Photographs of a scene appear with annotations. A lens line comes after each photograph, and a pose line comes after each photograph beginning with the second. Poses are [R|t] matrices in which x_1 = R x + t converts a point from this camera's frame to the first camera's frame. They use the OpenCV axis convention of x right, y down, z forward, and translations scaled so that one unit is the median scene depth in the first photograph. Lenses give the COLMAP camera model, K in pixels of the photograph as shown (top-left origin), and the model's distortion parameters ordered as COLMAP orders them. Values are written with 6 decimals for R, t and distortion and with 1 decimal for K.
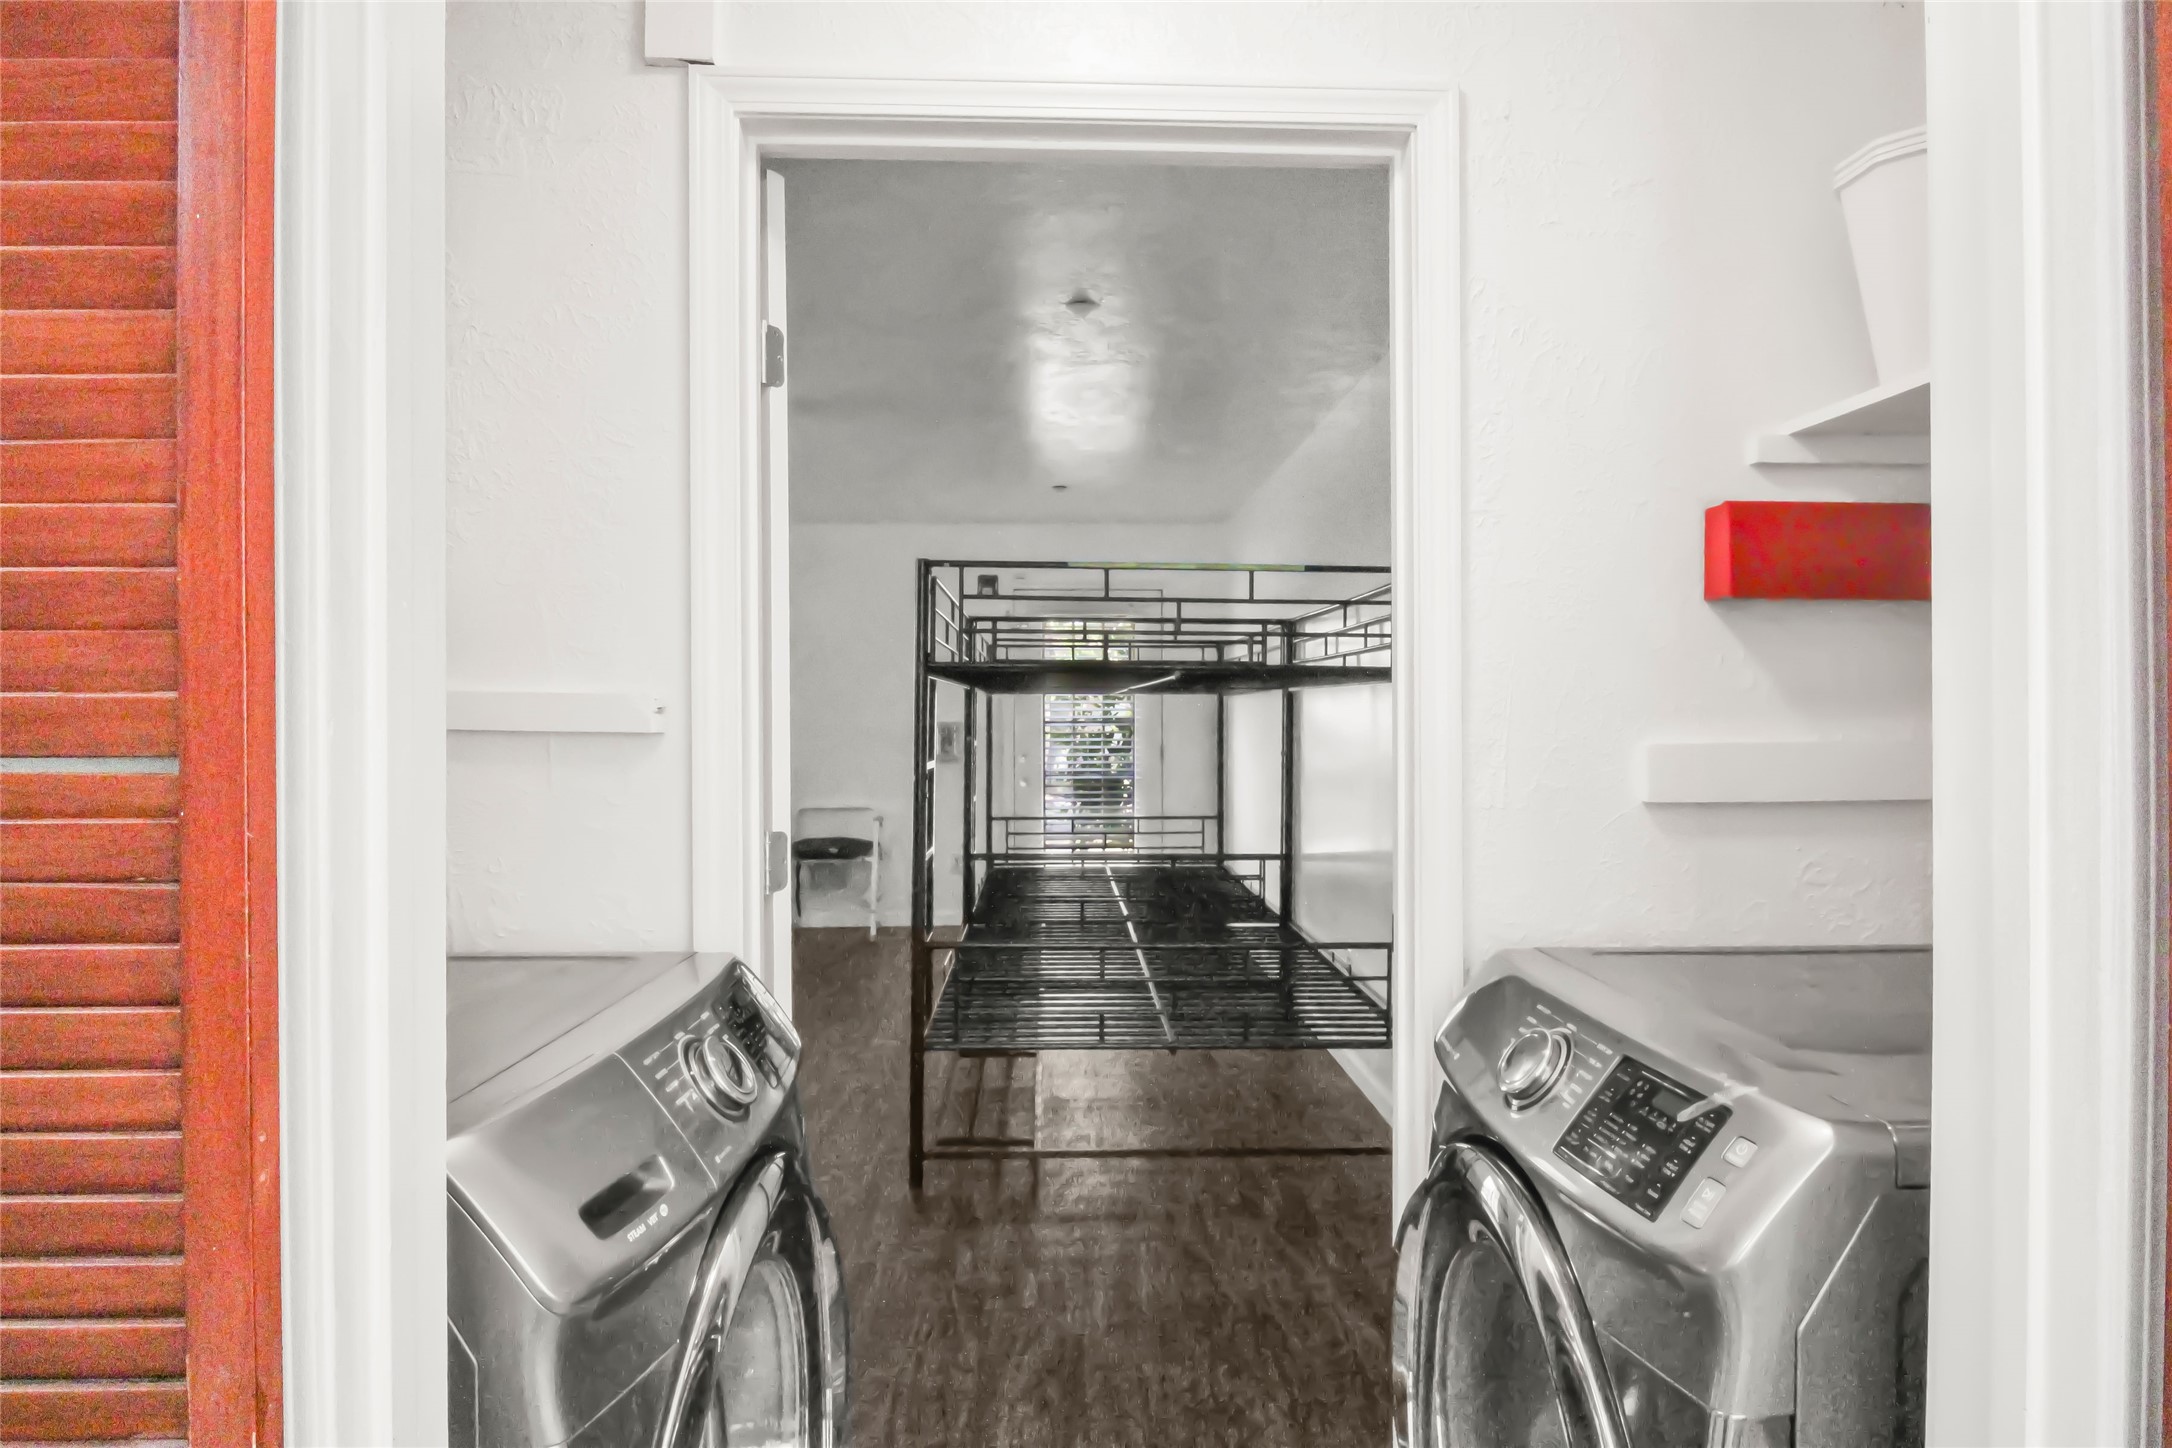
lens RADIAL K [[1181.3, 0, 1087.5], [0, 1181.3, 728.4], [0, 0, 1]] dist [-0.006786, -0.000471]
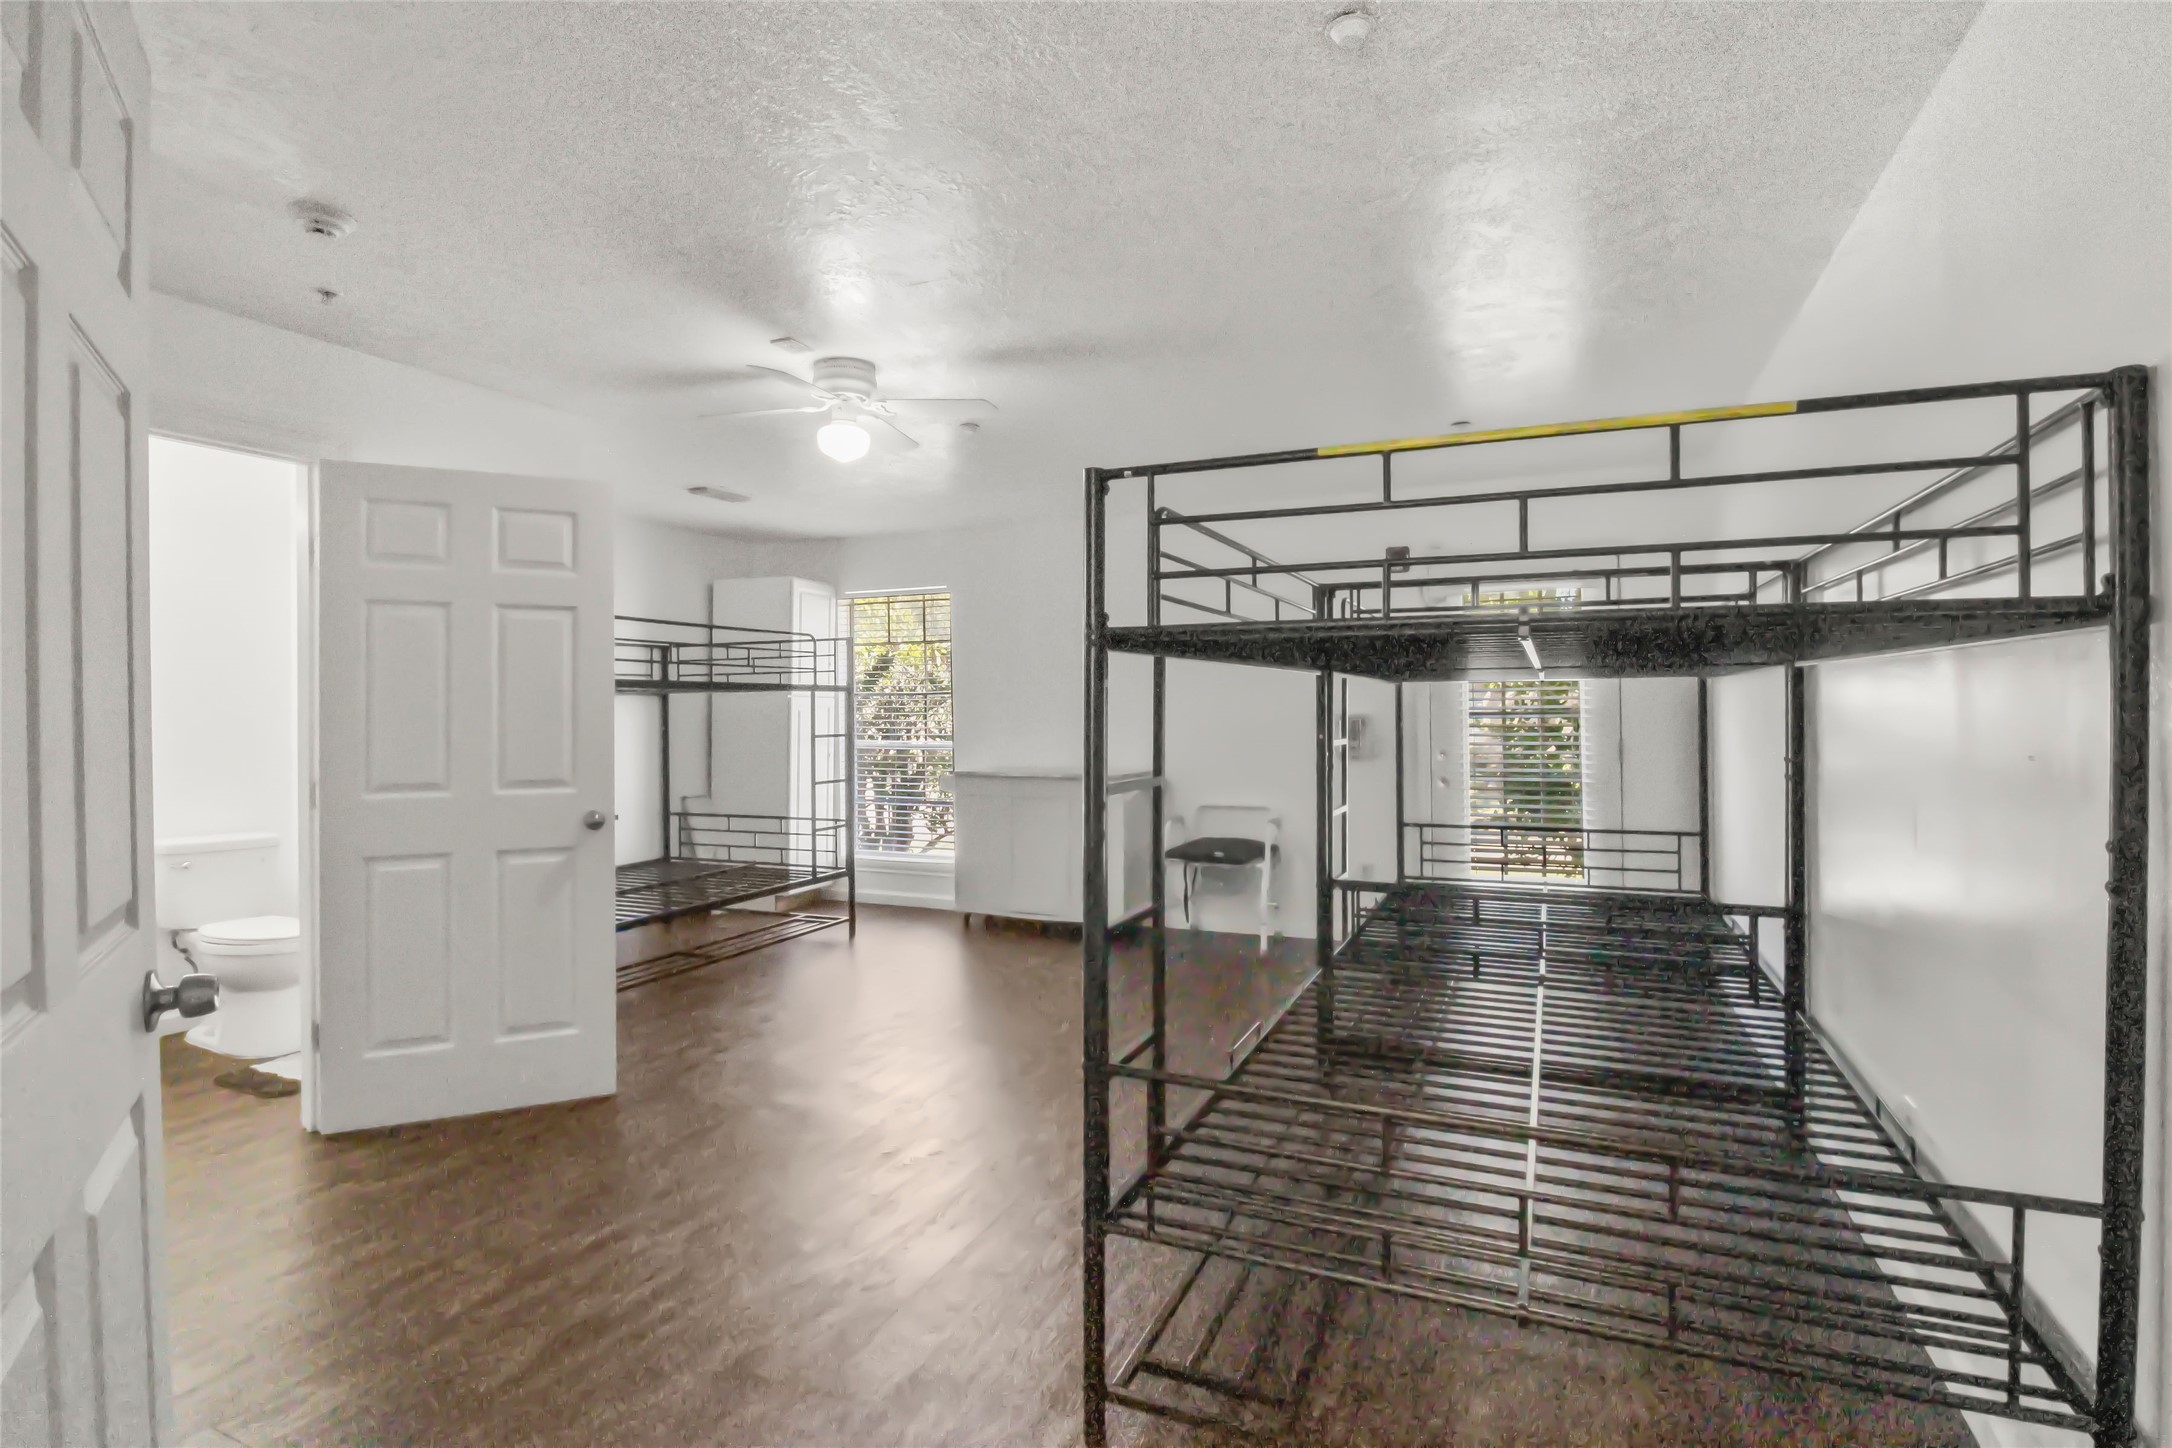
lens RADIAL K [[1058.1, 0, 1081.6], [0, 1058.1, 719.9], [0, 0, 1]] dist [-0.017949, -0.004805]
pose [[0.900581, -0.001643, -0.434685, 0.046485], [0.002958, 0.999993, 0.002349, -0.003558], [0.434678, -0.003401, 0.900580, 0.211984]]
